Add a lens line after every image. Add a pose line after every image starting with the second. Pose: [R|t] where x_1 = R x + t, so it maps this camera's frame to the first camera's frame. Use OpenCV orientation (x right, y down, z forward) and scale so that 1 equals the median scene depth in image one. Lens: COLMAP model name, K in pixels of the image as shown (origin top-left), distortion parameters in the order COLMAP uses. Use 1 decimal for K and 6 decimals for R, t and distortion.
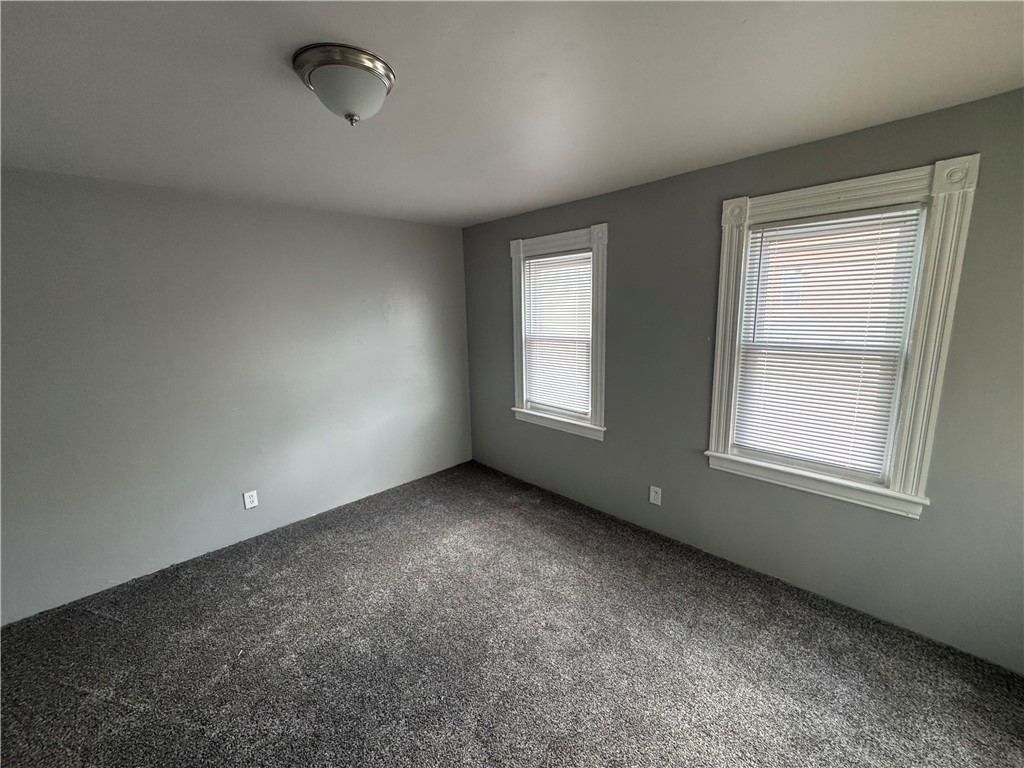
lens RADIAL K [[409.4, 0, 511.0], [0, 409.4, 382.9], [0, 0, 1]] dist [-0.003139, 0.000718]
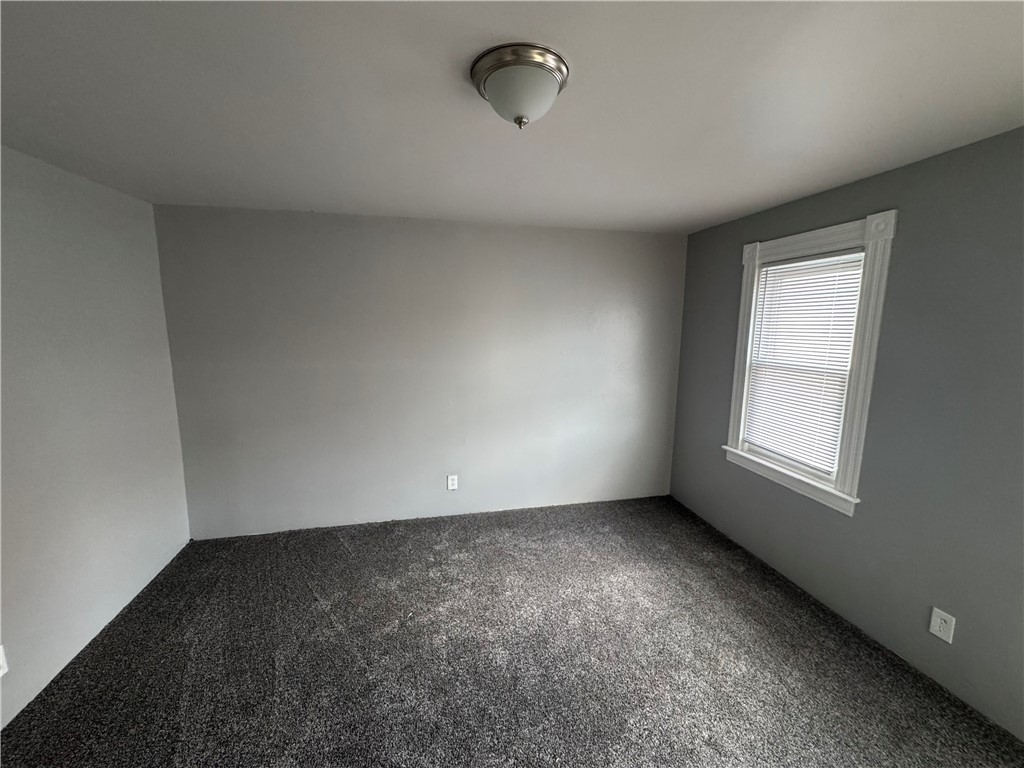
lens RADIAL K [[409.4, 0, 510.9], [0, 409.4, 382.7], [0, 0, 1]] dist [-0.003139, 0.000718]
pose [[0.849887, 0.109114, -0.515544, 0.070742], [-0.128004, 0.991773, -0.001111, -0.012925], [0.511181, 0.066936, 0.856862, 0.089372]]
